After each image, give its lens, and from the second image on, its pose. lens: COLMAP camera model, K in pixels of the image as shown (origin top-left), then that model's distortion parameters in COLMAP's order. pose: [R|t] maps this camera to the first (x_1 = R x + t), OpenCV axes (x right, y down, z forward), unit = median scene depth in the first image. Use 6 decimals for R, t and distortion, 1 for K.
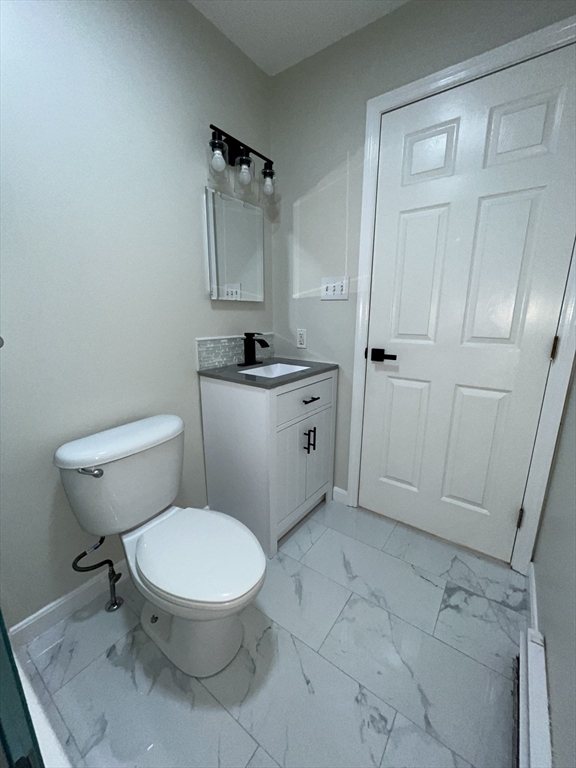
lens RADIAL K [[309.7, 0, 288.0], [0, 309.7, 384.0], [0, 0, 1]] dist [-0.001291, -0.000112]
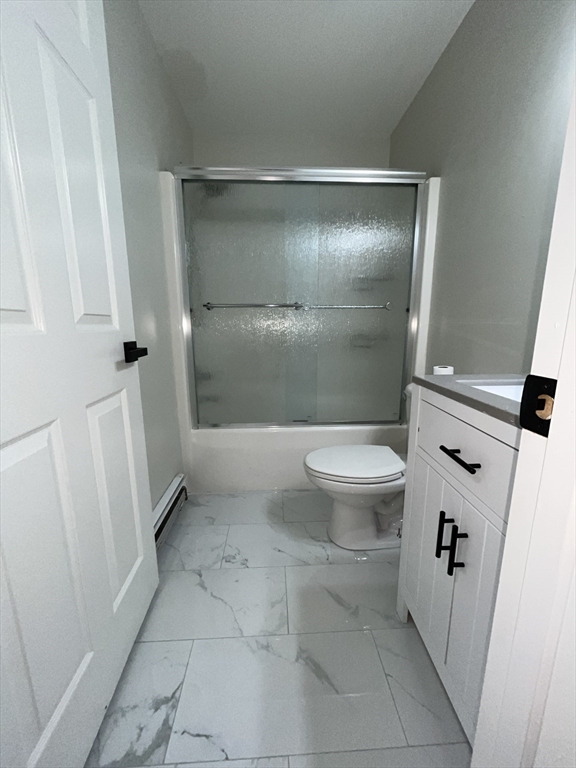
lens RADIAL K [[309.7, 0, 288.0], [0, 309.7, 384.0], [0, 0, 1]] dist [-0.001291, -0.000112]
pose [[-0.778975, 0.126031, -0.614259, 0.609666], [-0.137399, 0.921482, 0.363308, -0.201701], [0.611816, 0.367406, -0.700495, 1.303917]]
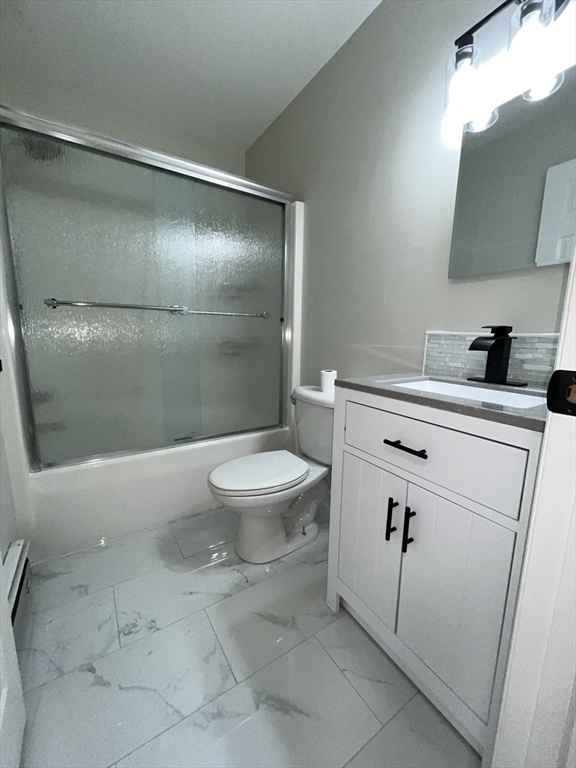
lens RADIAL K [[309.7, 0, 288.0], [0, 309.7, 384.0], [0, 0, 1]] dist [-0.001291, -0.000112]
pose [[-0.356450, 0.146724, -0.922722, 0.698577], [-0.229775, 0.943495, 0.238790, -0.144956], [0.905619, 0.297135, -0.302595, 1.100293]]
